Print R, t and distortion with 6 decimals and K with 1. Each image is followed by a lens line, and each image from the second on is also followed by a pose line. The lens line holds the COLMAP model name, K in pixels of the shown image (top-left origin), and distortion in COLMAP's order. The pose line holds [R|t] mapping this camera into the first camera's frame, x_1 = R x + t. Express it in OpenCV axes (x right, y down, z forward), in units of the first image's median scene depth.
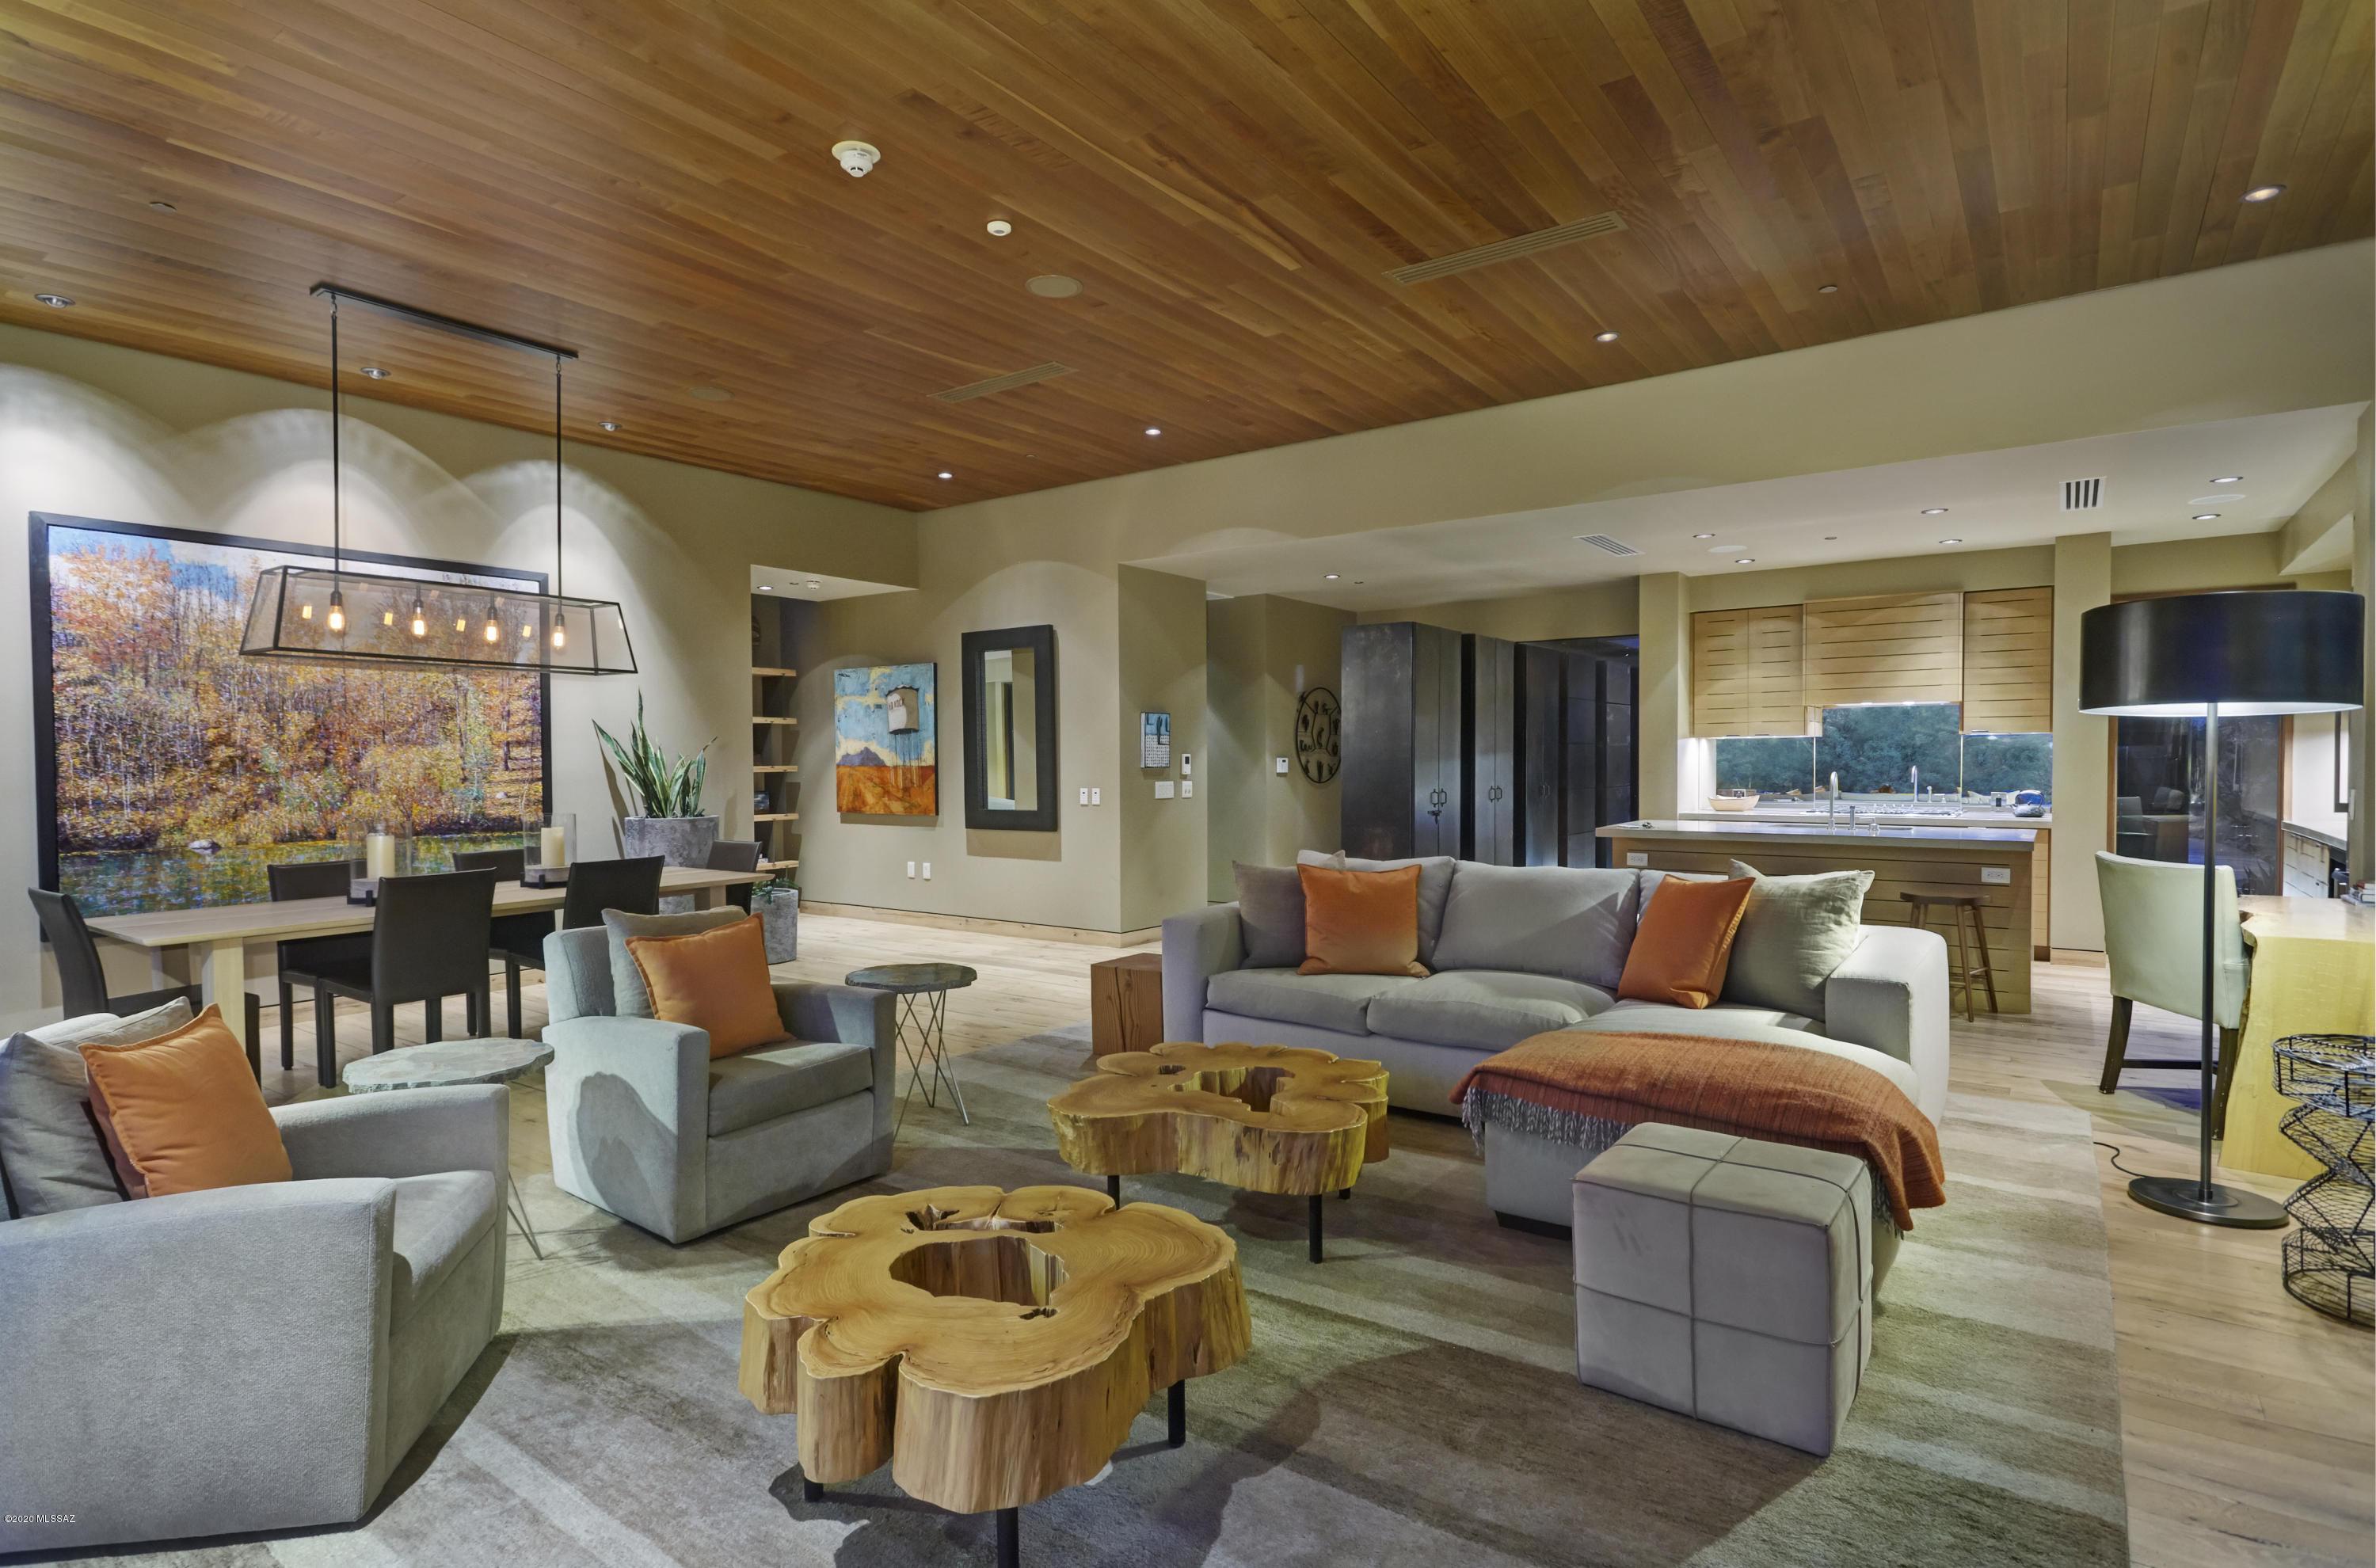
lens RADIAL K [[1201.0, 0, 1197.8], [0, 1201.0, 786.5], [0, 0, 1]] dist [0.004367, 0.000065]
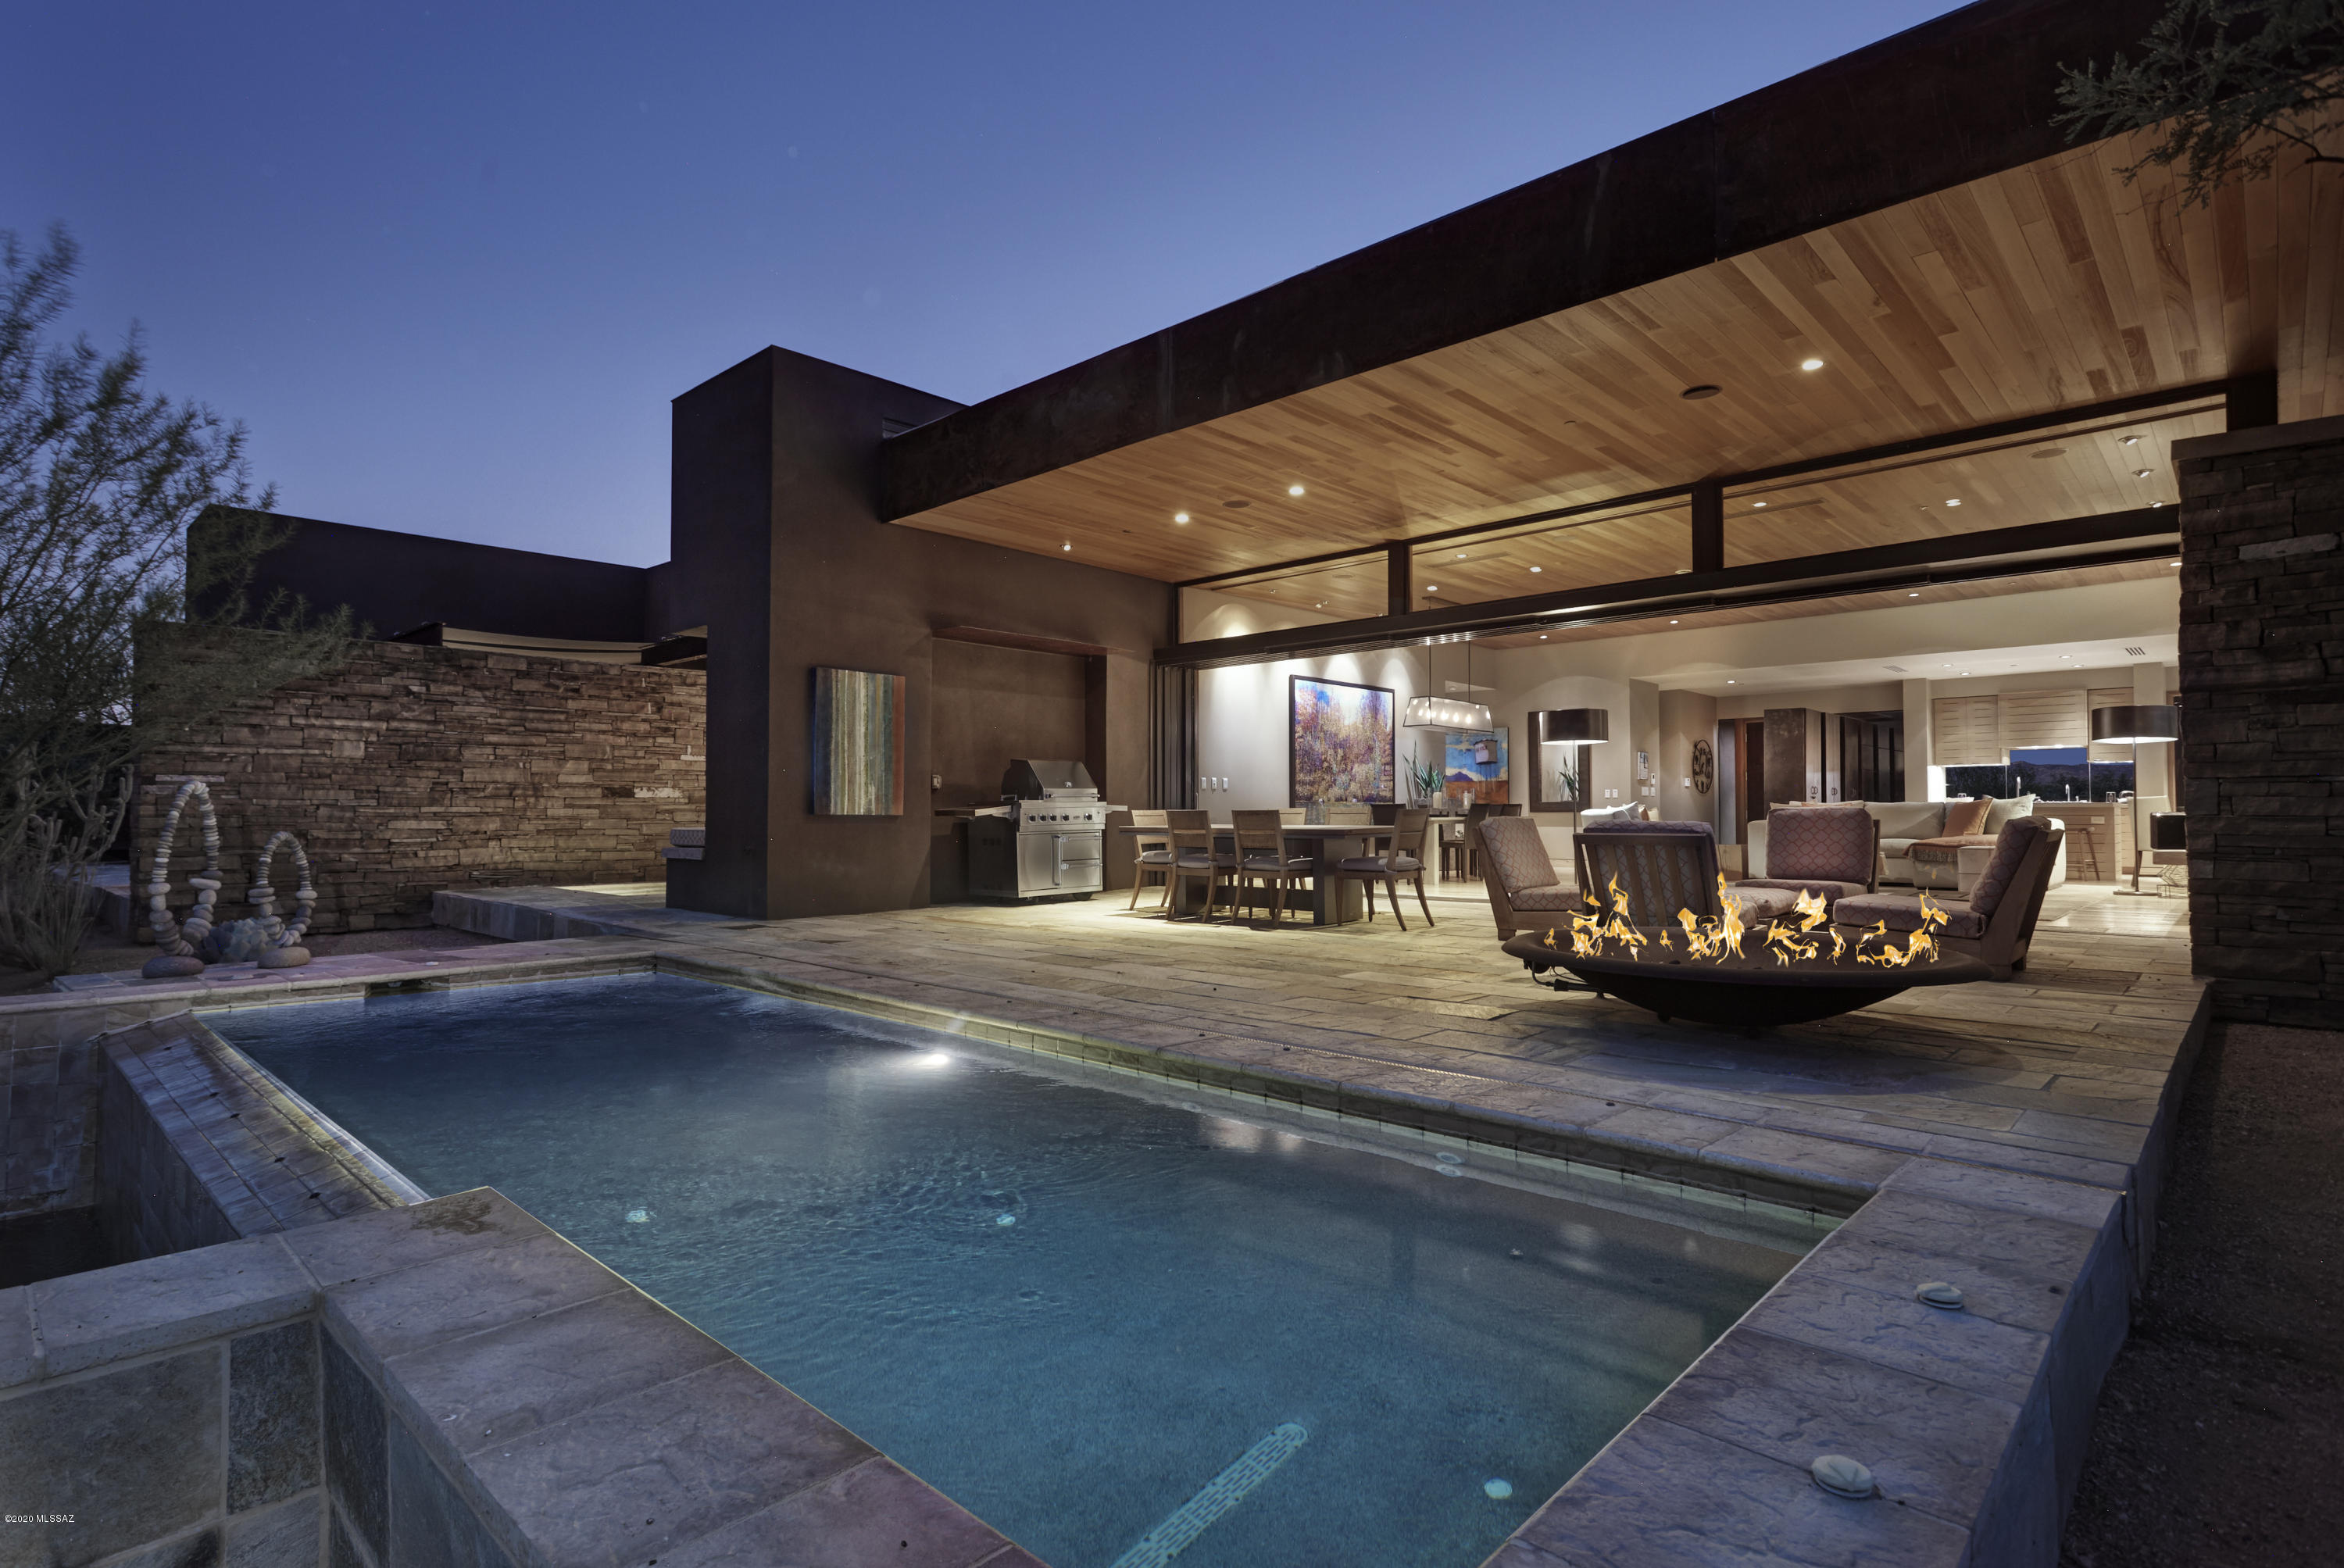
lens RADIAL K [[1182.5, 0, 1150.0], [0, 1182.5, 800.3], [0, 0, 1]] dist [0.001472, 0.000223]
pose [[0.990354, 0.004081, -0.138498, -0.817495], [-0.009369, 0.999251, -0.037551, 0.142094], [0.138241, 0.038486, 0.989651, -1.494824]]
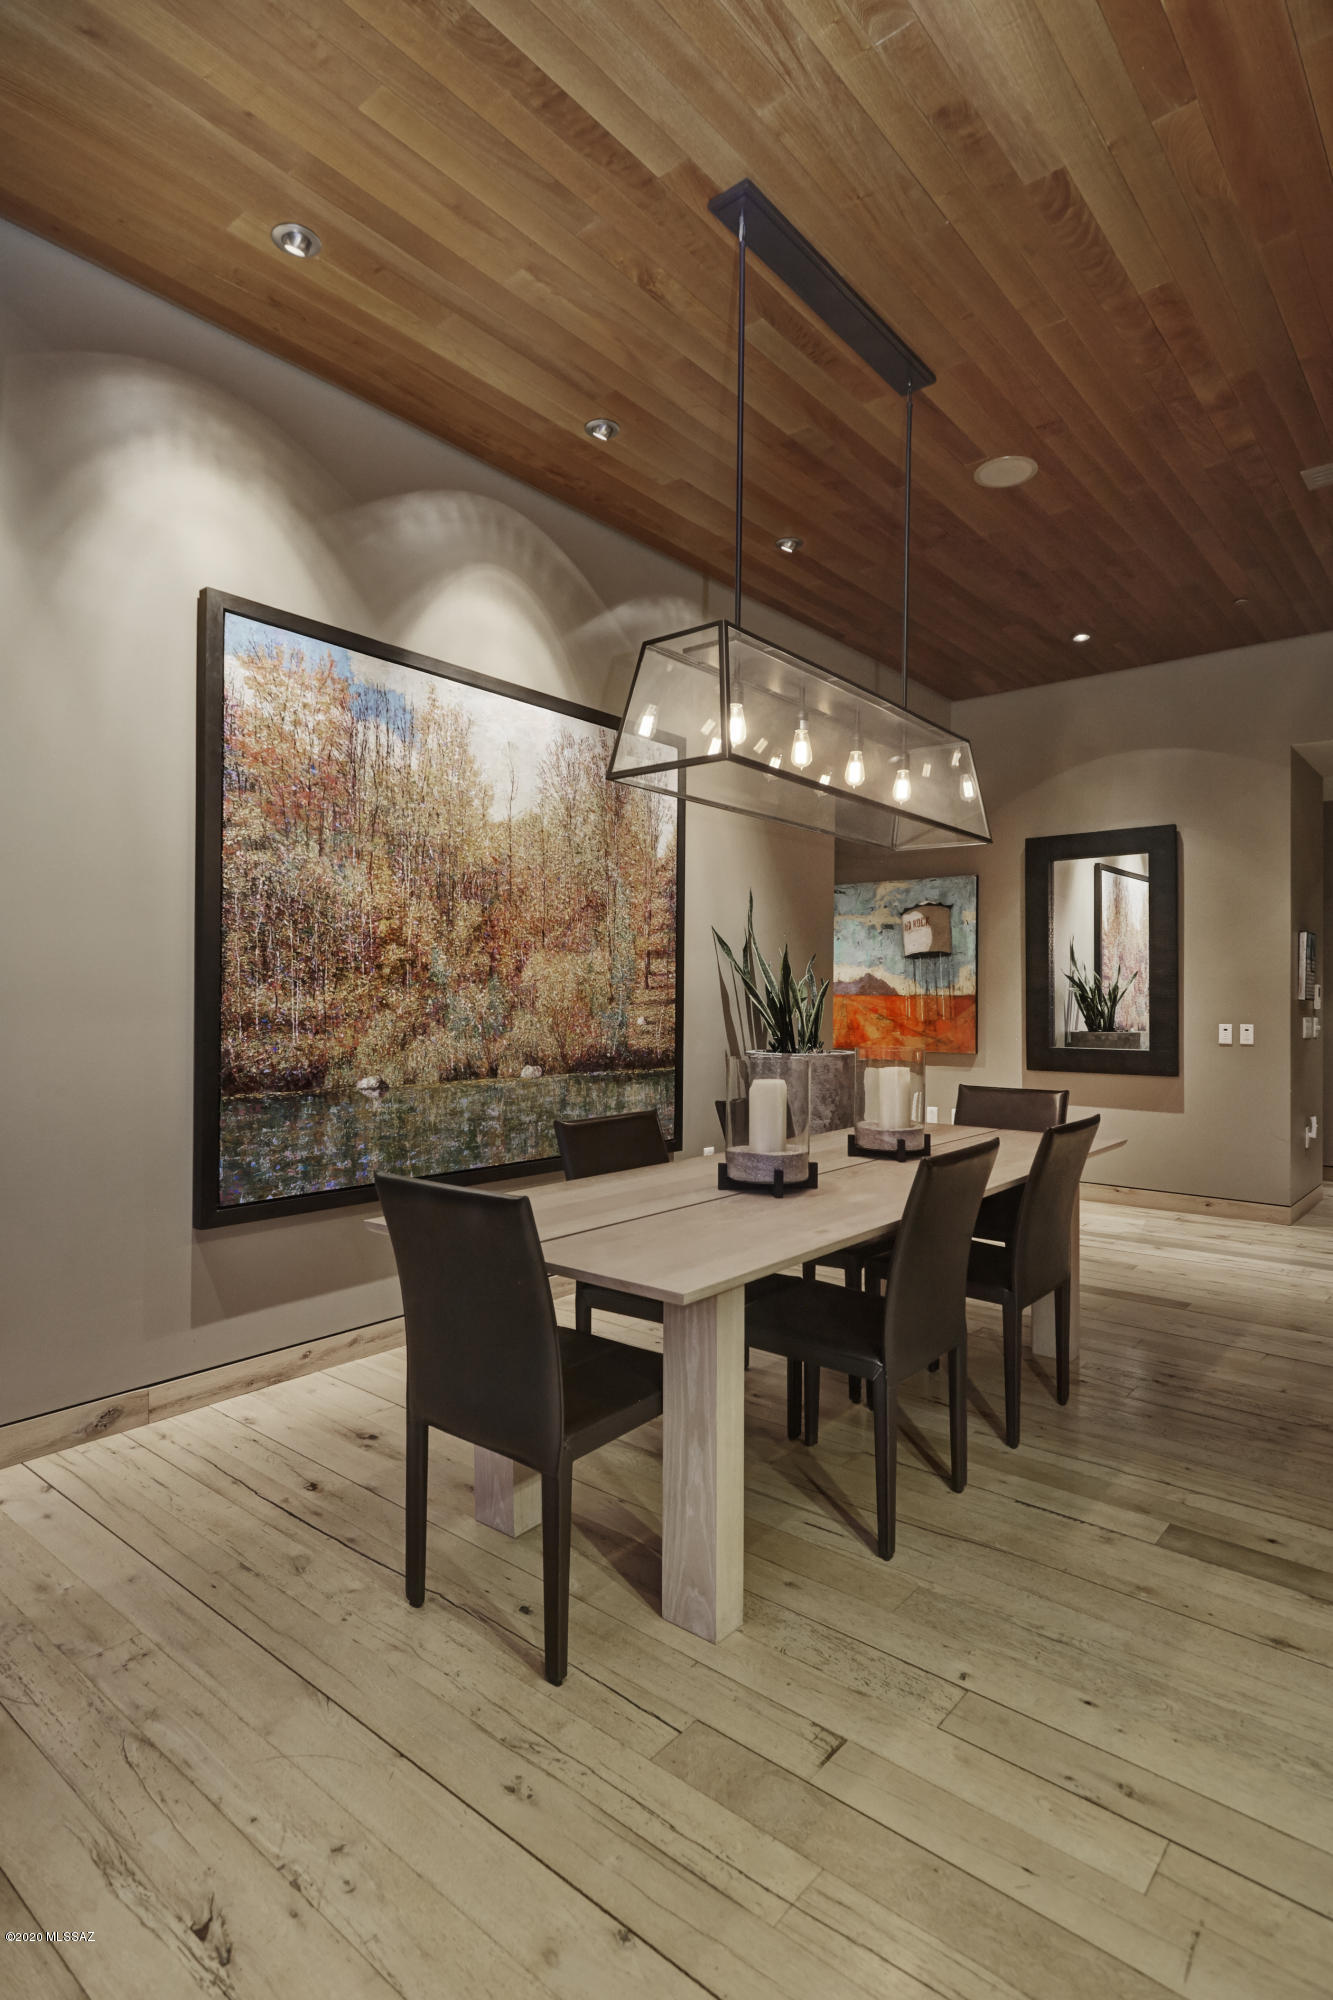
lens RADIAL K [[1009.0, 0, 666.3], [0, 1009.0, 993.5], [0, 0, 1]] dist [0.001472, 0.000223]
pose [[0.996535, 0.012926, -0.082160, -0.591241], [-0.015460, 0.999422, -0.030289, 0.010545], [0.081721, 0.031455, 0.996159, 0.415541]]
